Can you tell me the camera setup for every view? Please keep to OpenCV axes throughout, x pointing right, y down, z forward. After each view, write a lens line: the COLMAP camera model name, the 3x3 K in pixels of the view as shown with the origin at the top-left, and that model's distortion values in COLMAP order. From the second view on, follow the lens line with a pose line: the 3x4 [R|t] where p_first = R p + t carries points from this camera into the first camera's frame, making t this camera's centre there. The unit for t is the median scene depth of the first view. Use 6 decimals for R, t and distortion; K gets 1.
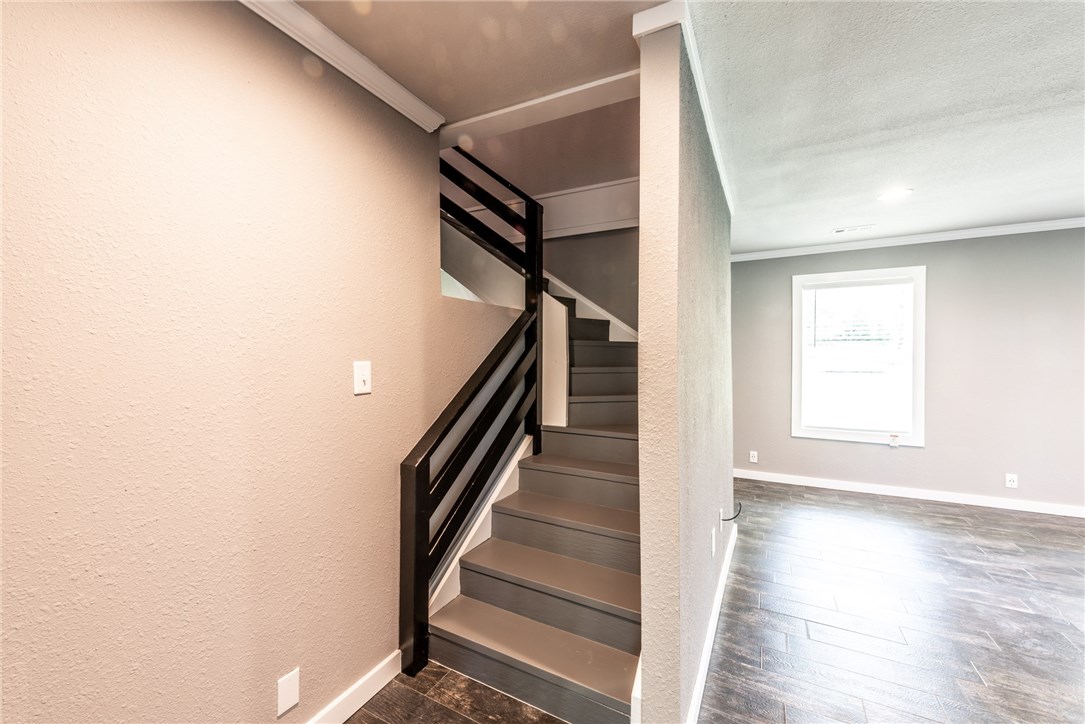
lens RADIAL K [[422.8, 0, 542.5], [0, 422.8, 362.0], [0, 0, 1]] dist [-0.000777, -0.000193]
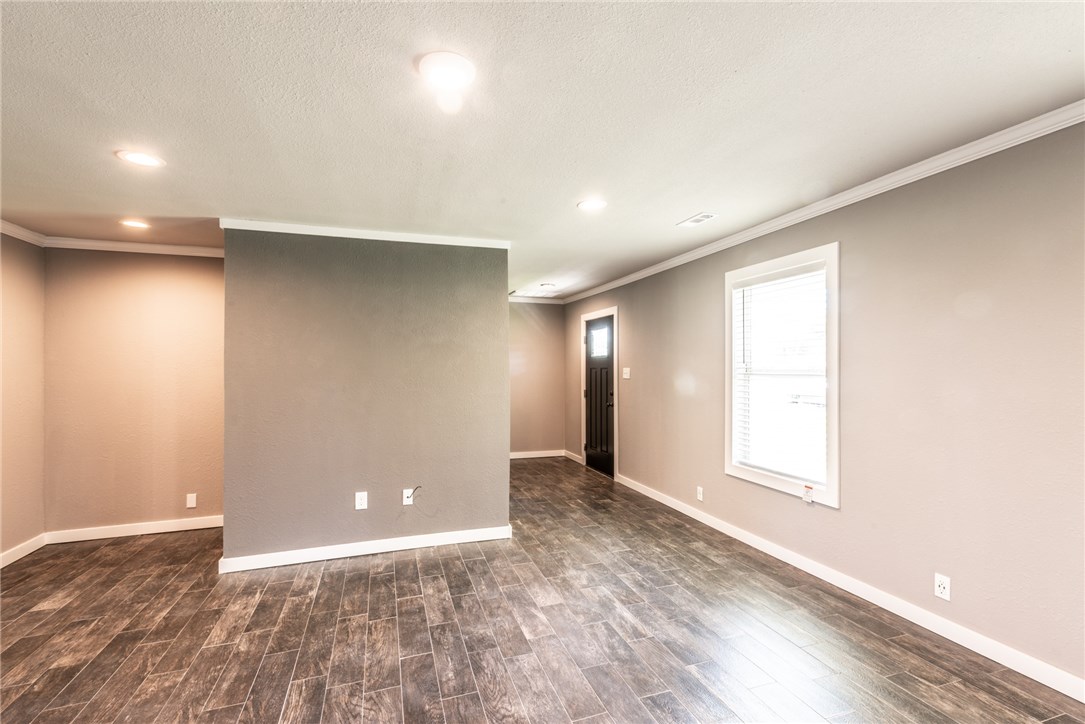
lens RADIAL K [[486.4, 0, 542.5], [0, 486.4, 362.0], [0, 0, 1]] dist [0.001629, 0.000165]
pose [[0.722677, -0.010061, -0.691113, 1.235838], [-0.005242, 0.999786, -0.020037, -0.017499], [0.691166, 0.018103, 0.722469, 0.119042]]
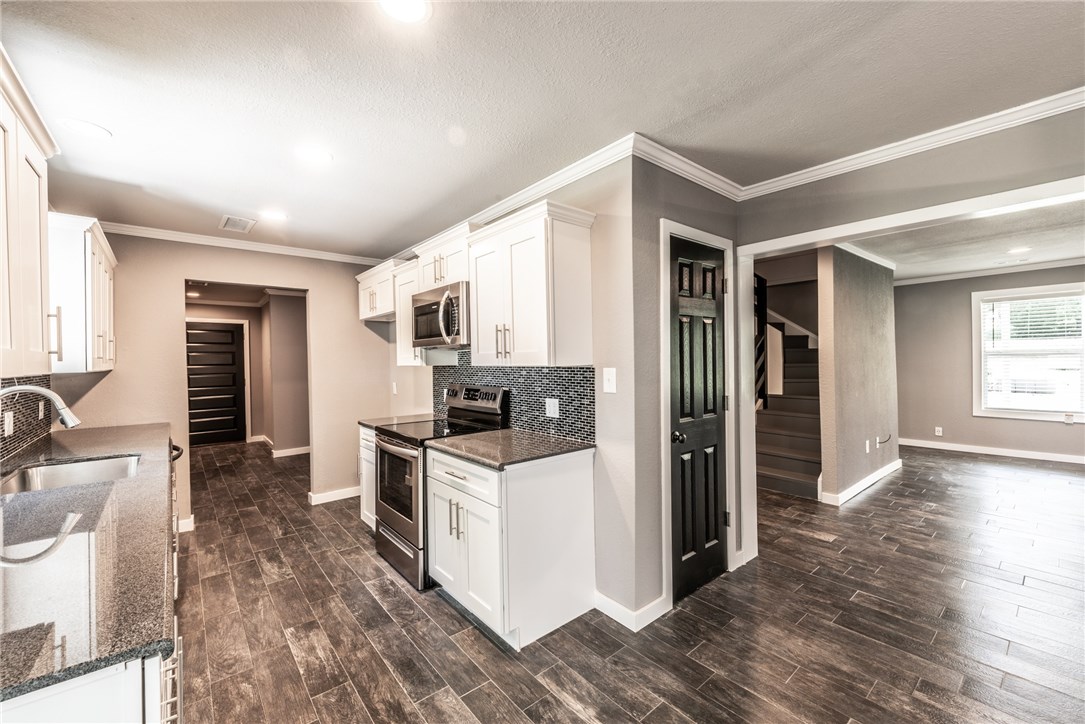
lens RADIAL K [[441.6, 0, 542.5], [0, 441.6, 362.0], [0, 0, 1]] dist [0.001661, 0.000147]
pose [[0.922288, -0.013269, -0.386275, -0.131198], [0.012222, 0.999912, -0.005168, 0.001907], [0.386310, 0.000046, 0.922369, -0.970524]]
